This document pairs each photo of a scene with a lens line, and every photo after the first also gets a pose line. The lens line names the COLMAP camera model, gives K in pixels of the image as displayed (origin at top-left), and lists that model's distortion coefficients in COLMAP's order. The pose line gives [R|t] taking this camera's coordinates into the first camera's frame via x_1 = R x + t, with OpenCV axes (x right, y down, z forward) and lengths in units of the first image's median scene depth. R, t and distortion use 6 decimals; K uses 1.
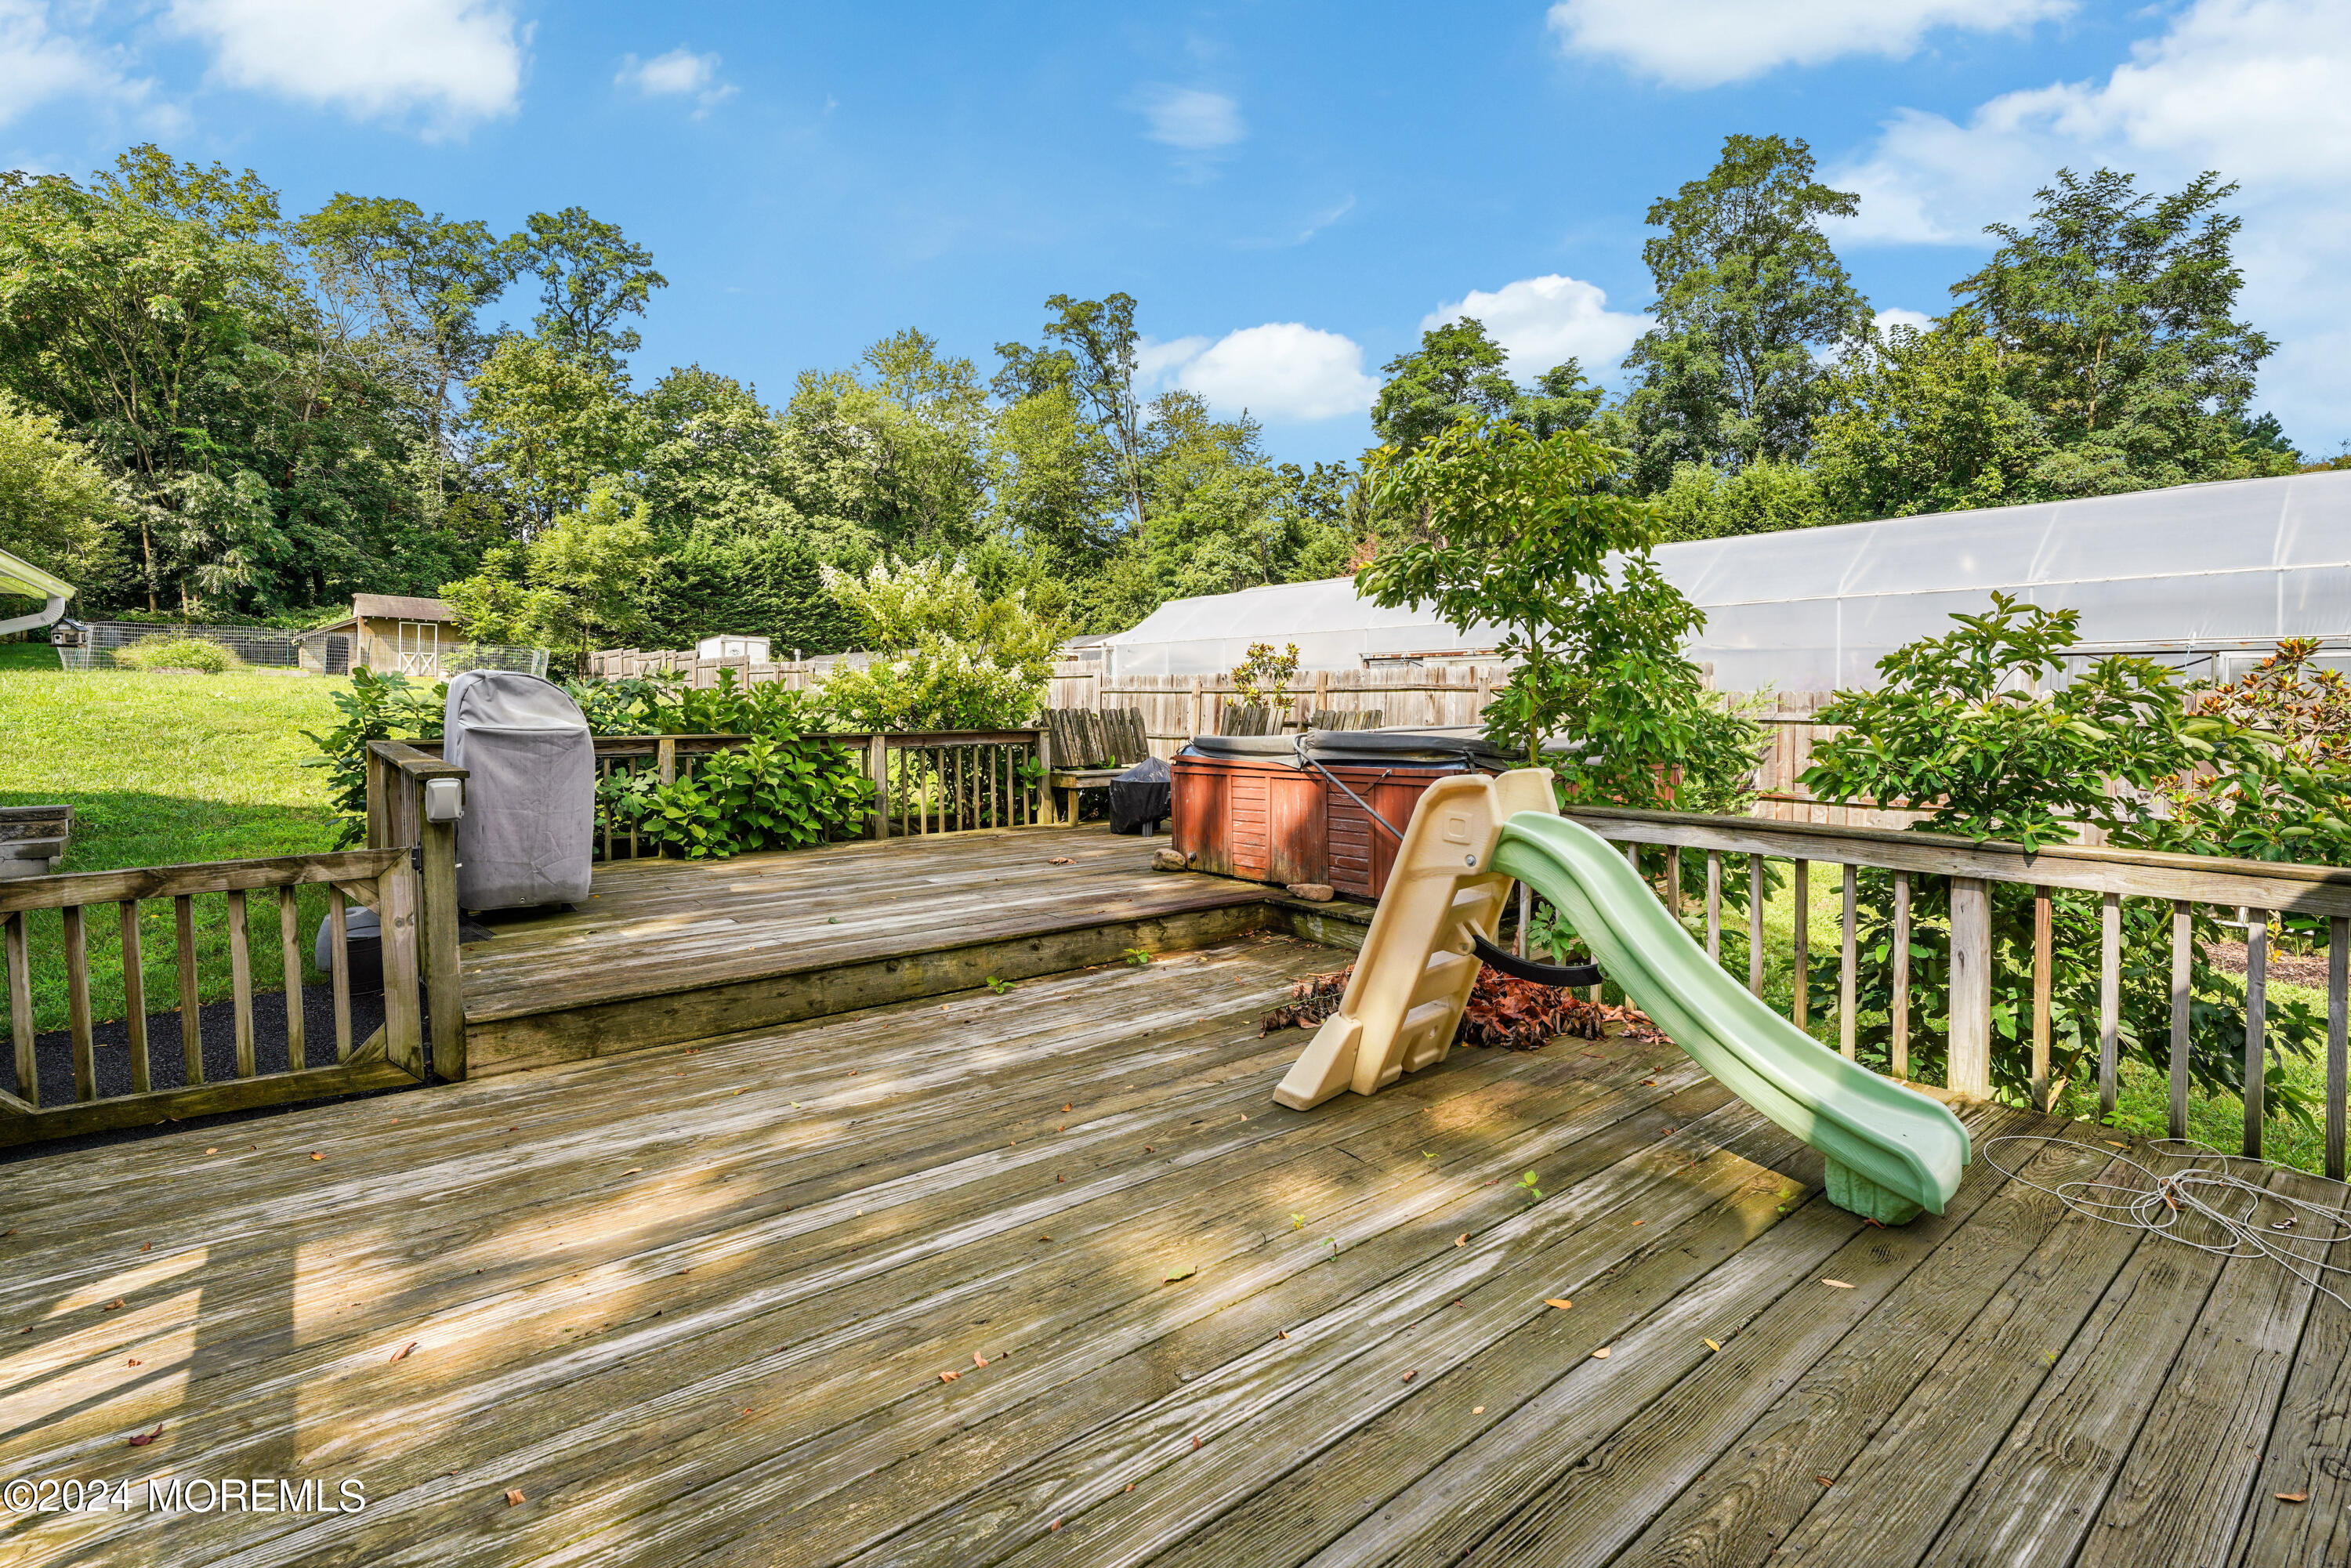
lens RADIAL K [[1104.5, 0, 1174.9], [0, 1104.5, 698.5], [0, 0, 1]] dist [-0.000010, 0.000006]
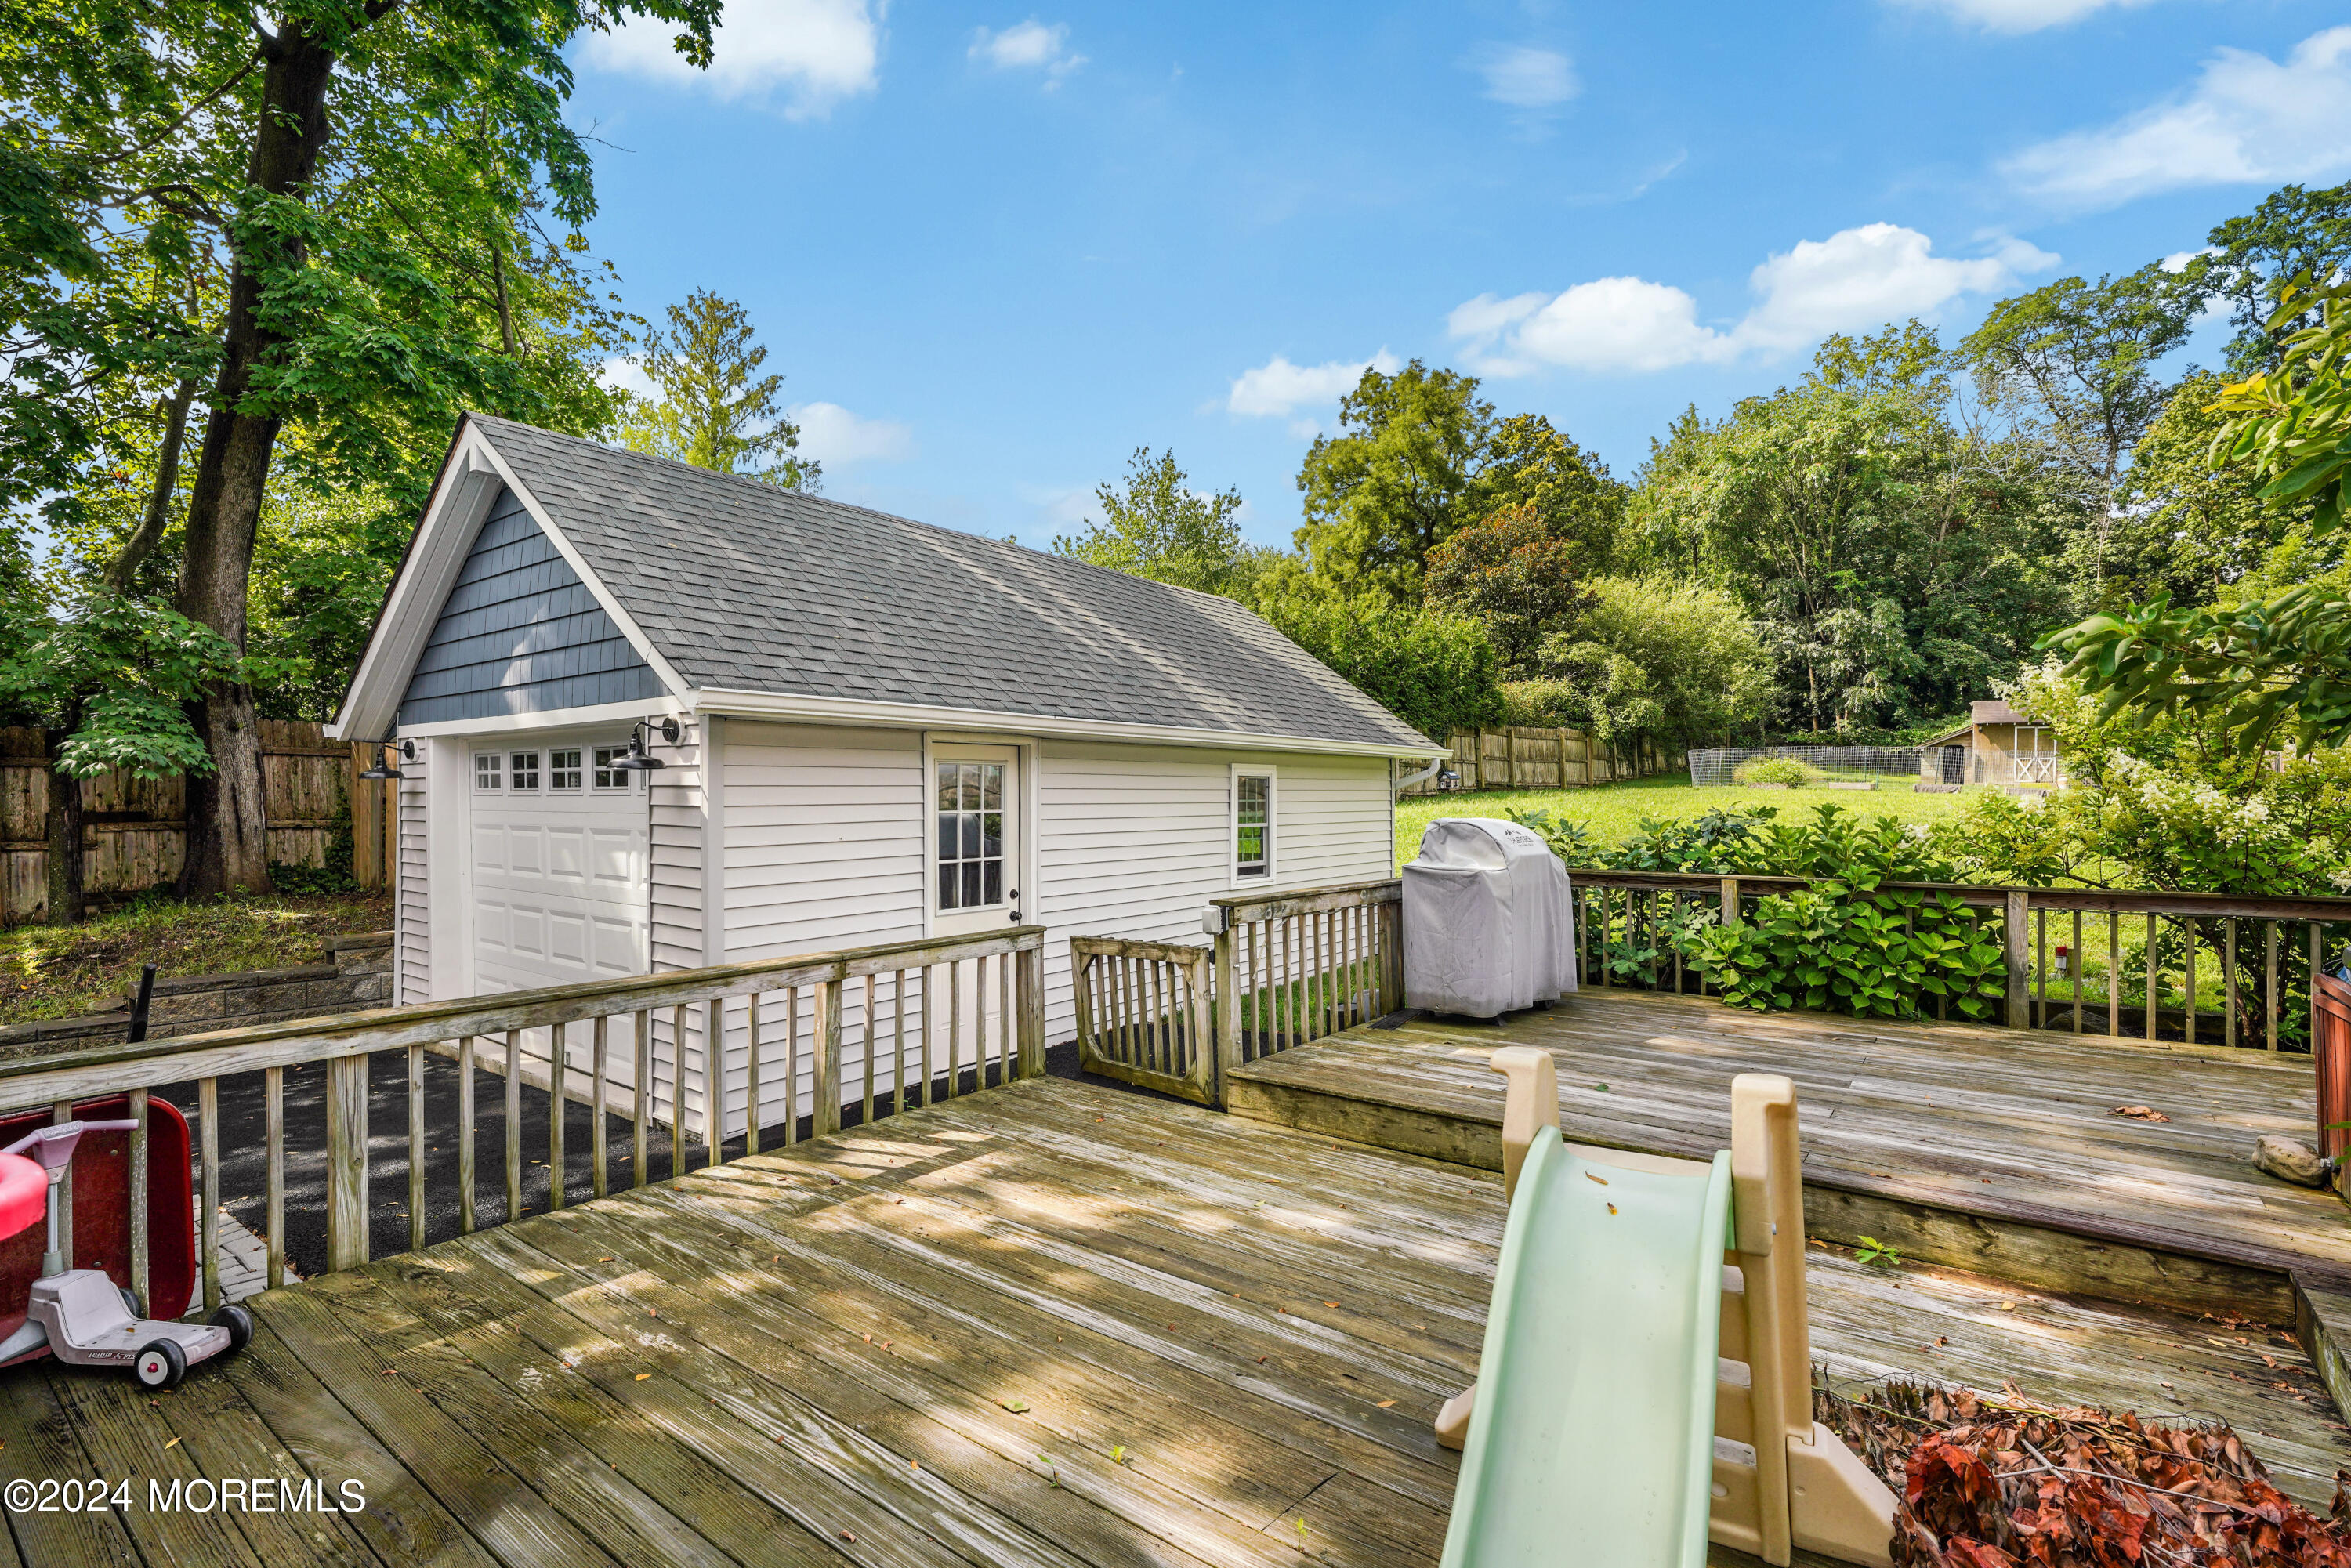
lens RADIAL K [[1105.1, 0, 1175.5], [0, 1105.1, 784.0], [0, 0, 1]] dist [0.000398, -0.000212]
pose [[0.224949, -0.014084, -0.974269, 0.346379], [0.002274, 0.999900, -0.013929, -0.031225], [0.974368, 0.000918, 0.224959, 0.270107]]
